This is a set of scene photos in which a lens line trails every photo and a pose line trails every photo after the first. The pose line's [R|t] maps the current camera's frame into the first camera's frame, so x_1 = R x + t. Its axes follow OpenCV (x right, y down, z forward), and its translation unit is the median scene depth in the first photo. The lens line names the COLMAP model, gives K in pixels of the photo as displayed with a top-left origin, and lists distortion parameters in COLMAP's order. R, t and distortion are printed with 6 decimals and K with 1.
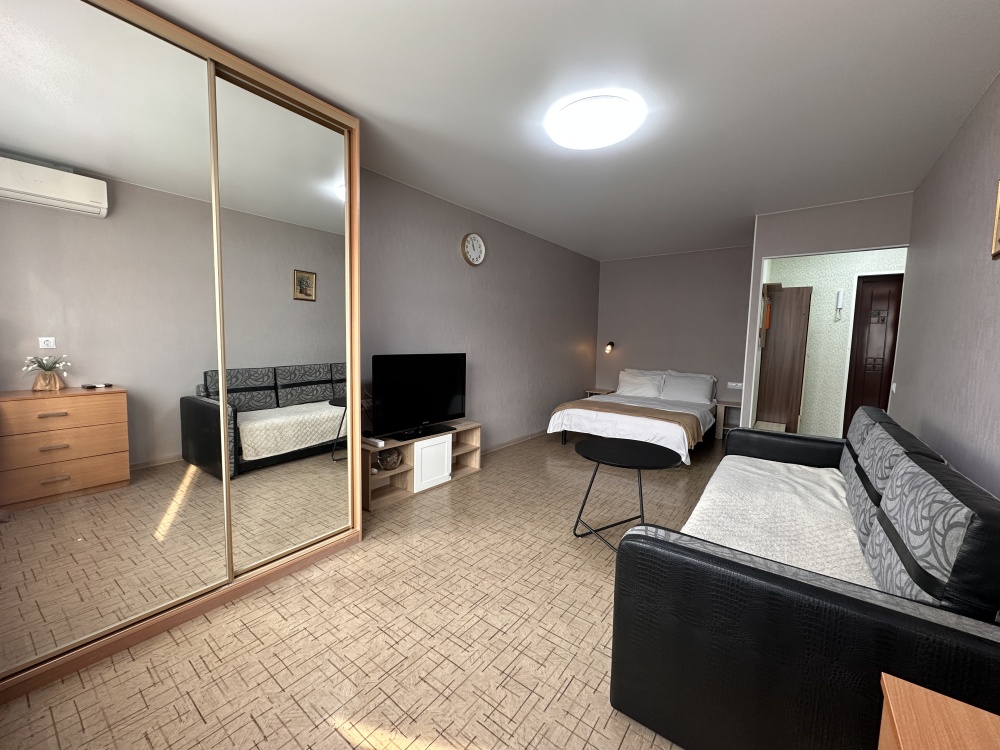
lens RADIAL K [[395.8, 0, 500.0], [0, 395.8, 375.0], [0, 0, 1]] dist [0.000068, -0.000001]
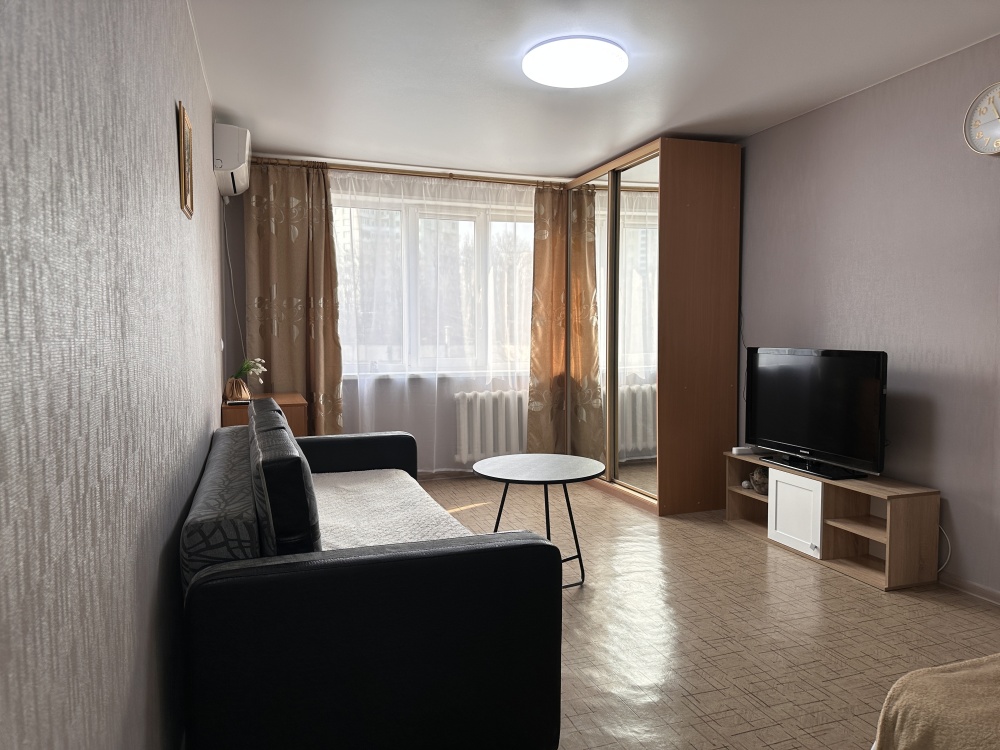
lens RADIAL K [[702.0, 0, 500.0], [0, 702.0, 375.0], [0, 0, 1]] dist [0.086588, -0.105024]
pose [[-0.566112, 0.025708, -0.823928, 1.038545], [-0.086188, 0.992189, 0.090177, -0.069600], [0.819811, 0.122063, -0.559474, 1.178868]]
